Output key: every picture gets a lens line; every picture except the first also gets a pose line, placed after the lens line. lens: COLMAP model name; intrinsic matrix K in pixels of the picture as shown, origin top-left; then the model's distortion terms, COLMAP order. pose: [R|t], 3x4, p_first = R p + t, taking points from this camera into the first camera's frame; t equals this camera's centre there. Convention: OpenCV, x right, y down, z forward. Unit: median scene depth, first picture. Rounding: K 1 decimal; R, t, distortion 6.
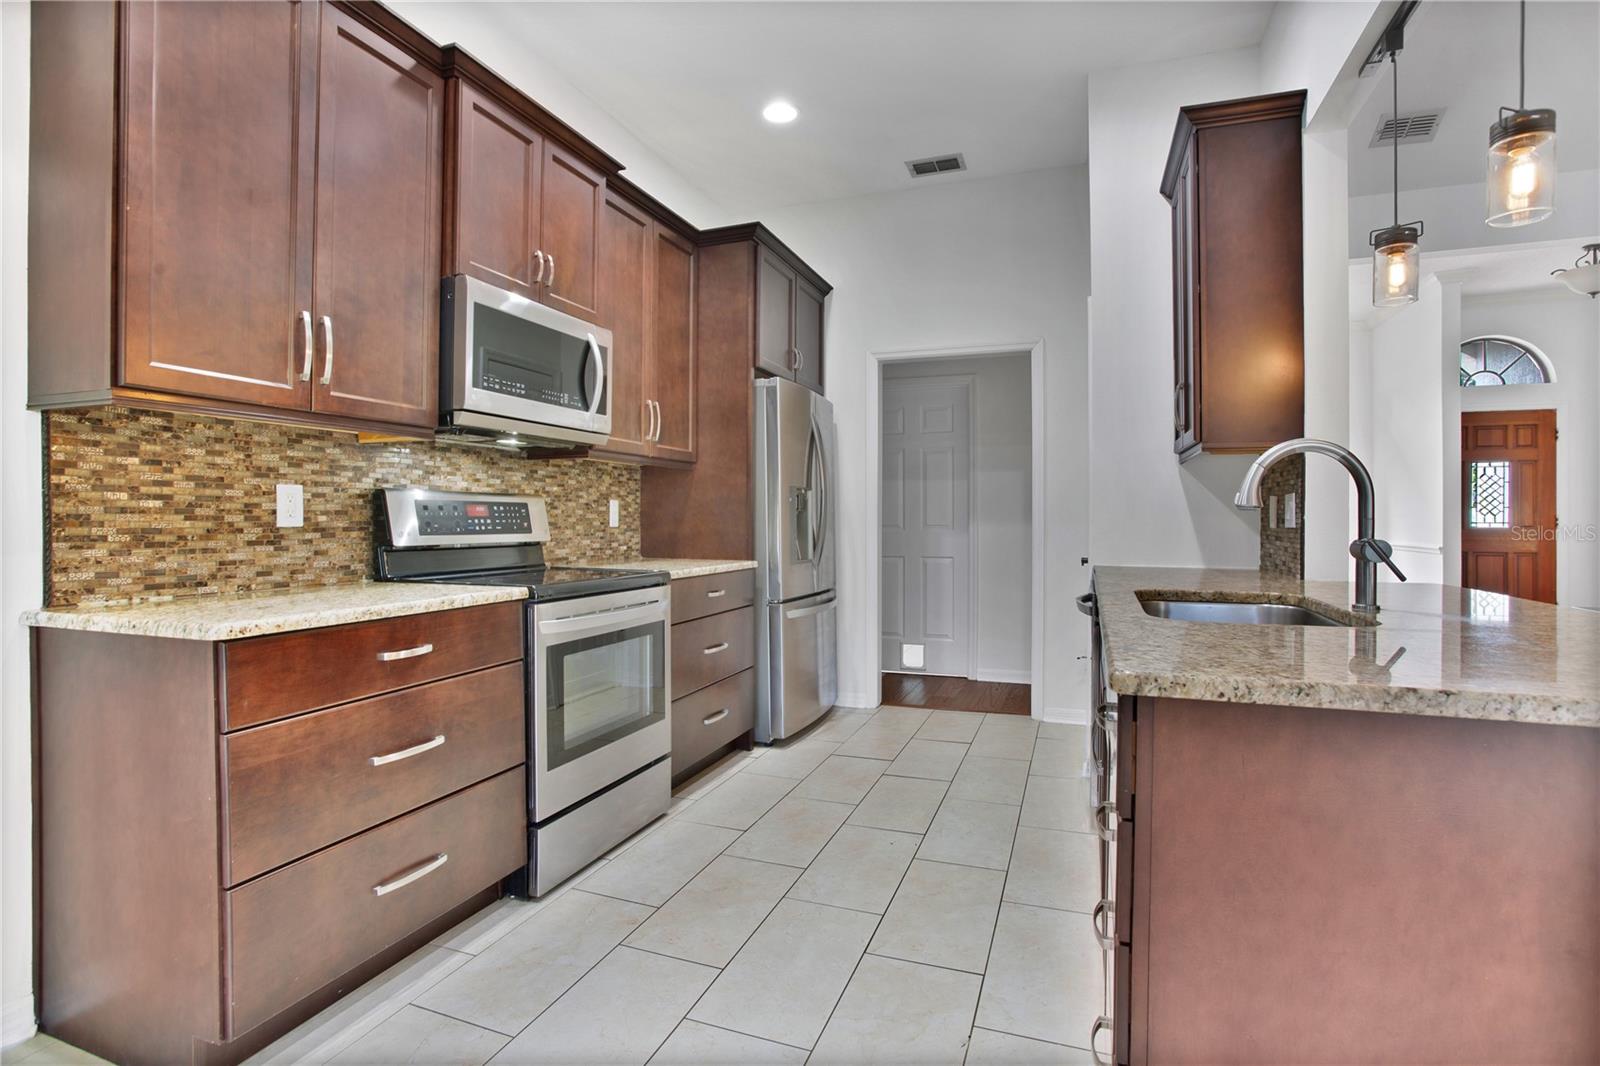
lens RADIAL K [[808.2, 0, 803.0], [0, 808.2, 515.1], [0, 0, 1]] dist [-0.066548, 0.027654]
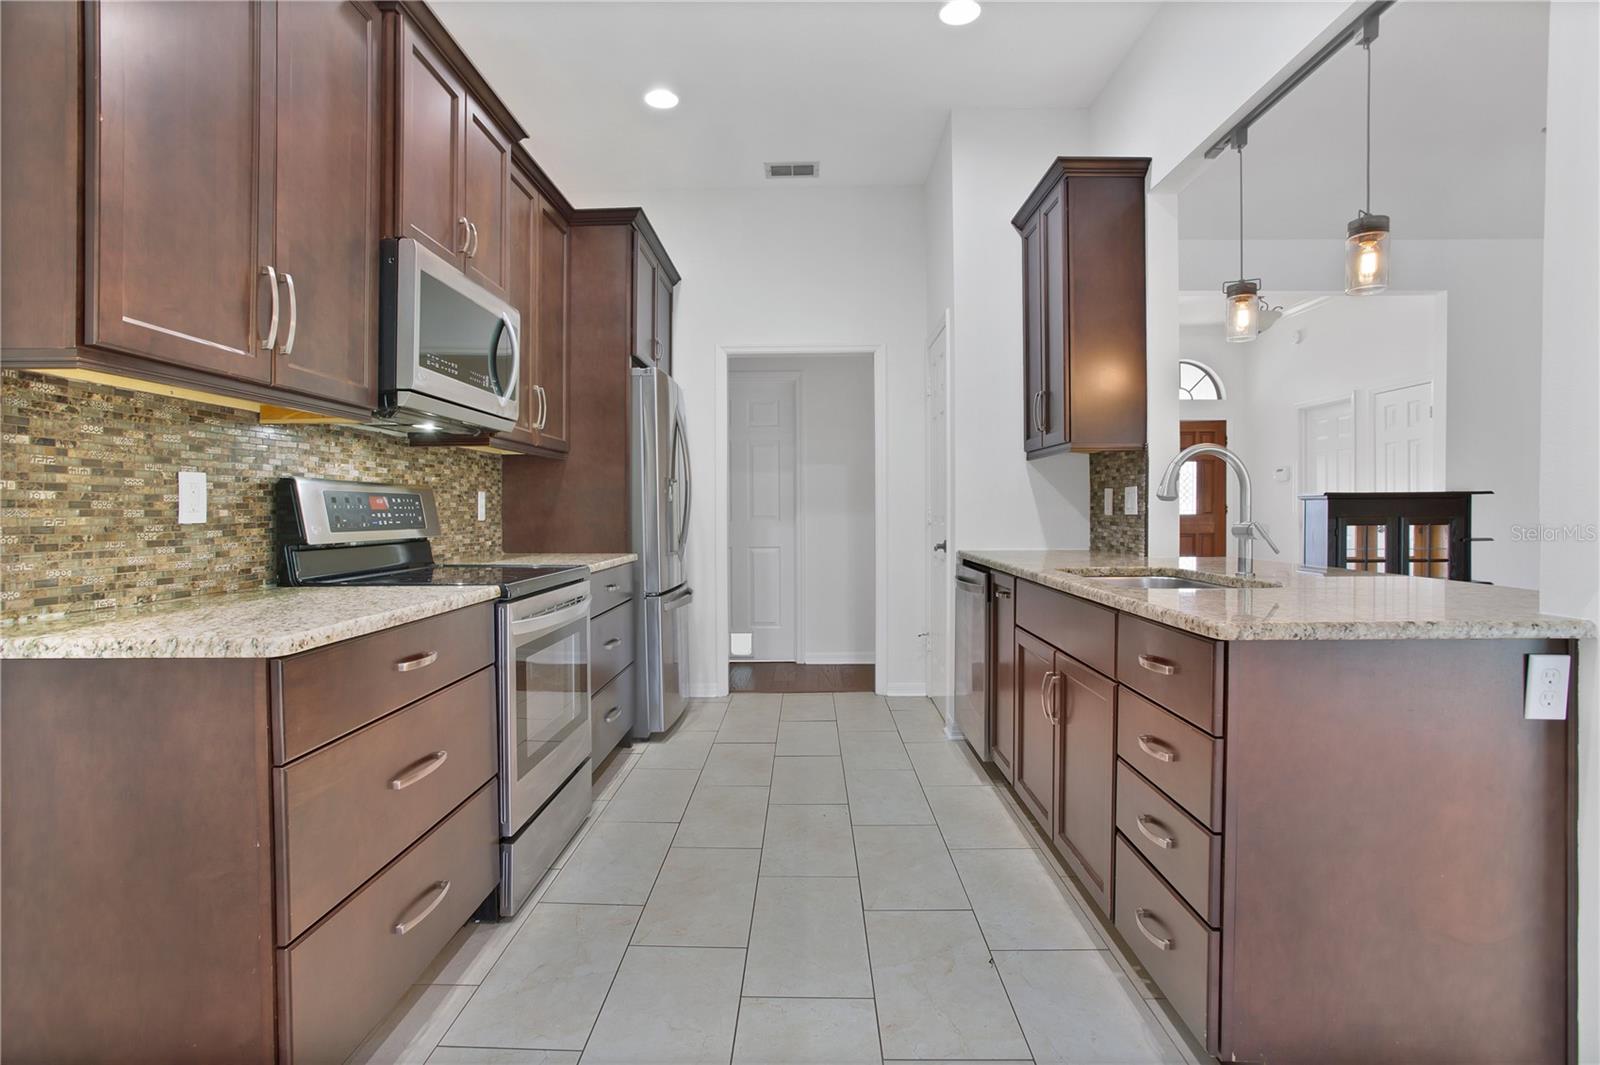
lens RADIAL K [[808.2, 0, 816.9], [0, 808.2, 519.4], [0, 0, 1]] dist [-0.066548, 0.027654]
pose [[0.938870, -0.010520, 0.344111, -0.268402], [0.005415, 0.999861, 0.015793, 0.001171], [-0.344229, -0.012965, 0.938796, 0.005630]]
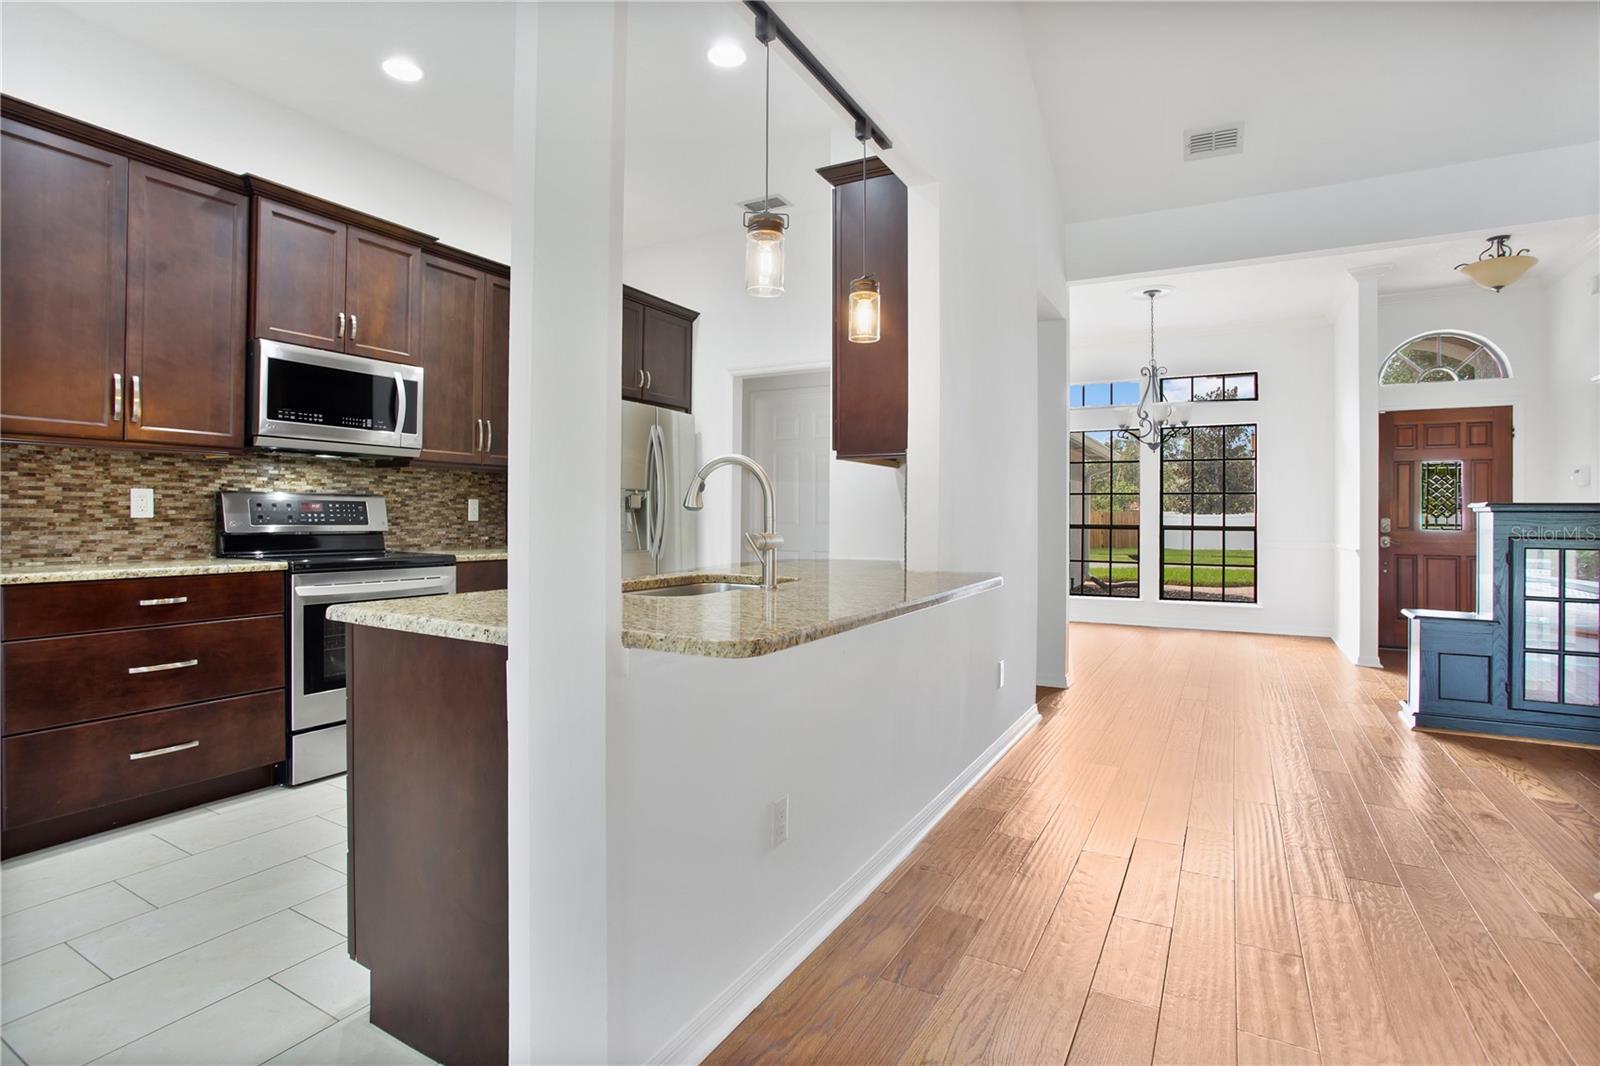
lens RADIAL K [[808.2, 0, 797.8], [0, 808.2, 513.1], [0, 0, 1]] dist [-0.066548, 0.027654]
pose [[0.987090, 0.006076, -0.160052, 0.644400], [-0.006101, 0.999981, 0.000336, -0.001137], [0.160051, 0.000645, 0.987109, -0.187025]]
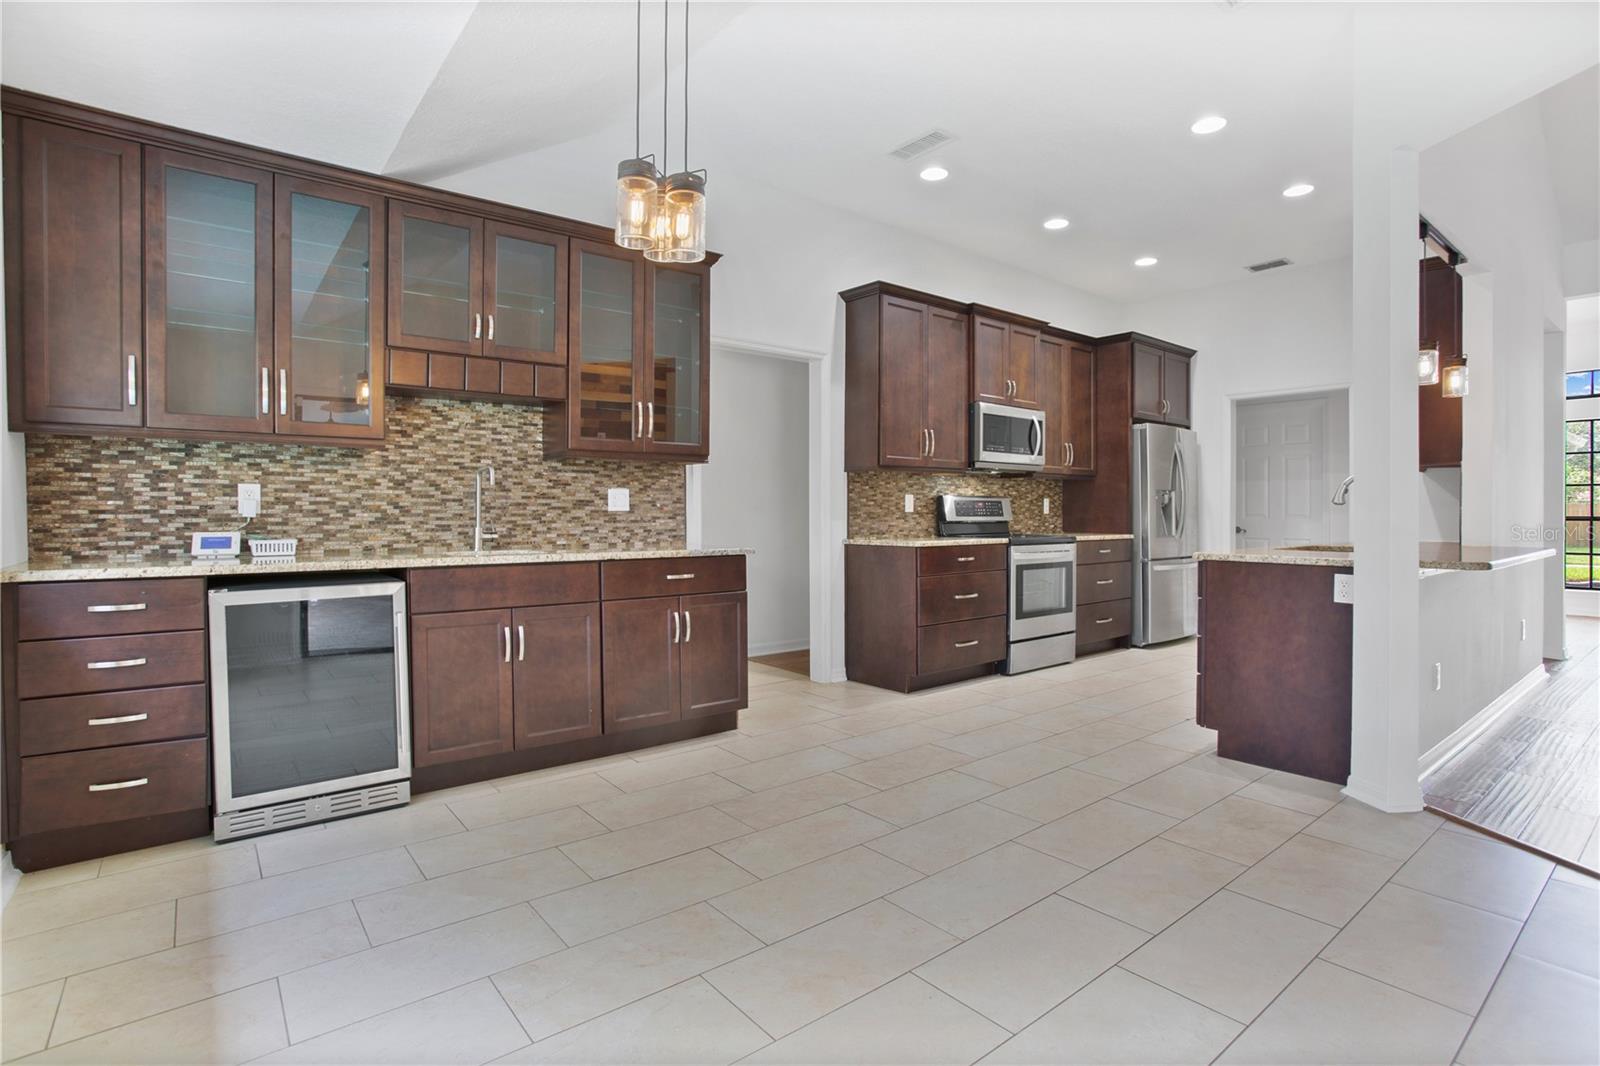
lens RADIAL K [[808.2, 0, 778.1], [0, 808.2, 511.5], [0, 0, 1]] dist [-0.066548, 0.027654]
pose [[0.851176, 0.002215, -0.524875, 0.260748], [0.000486, 0.999987, 0.005009, 0.000628], [0.524880, -0.004518, 0.851164, -1.116337]]
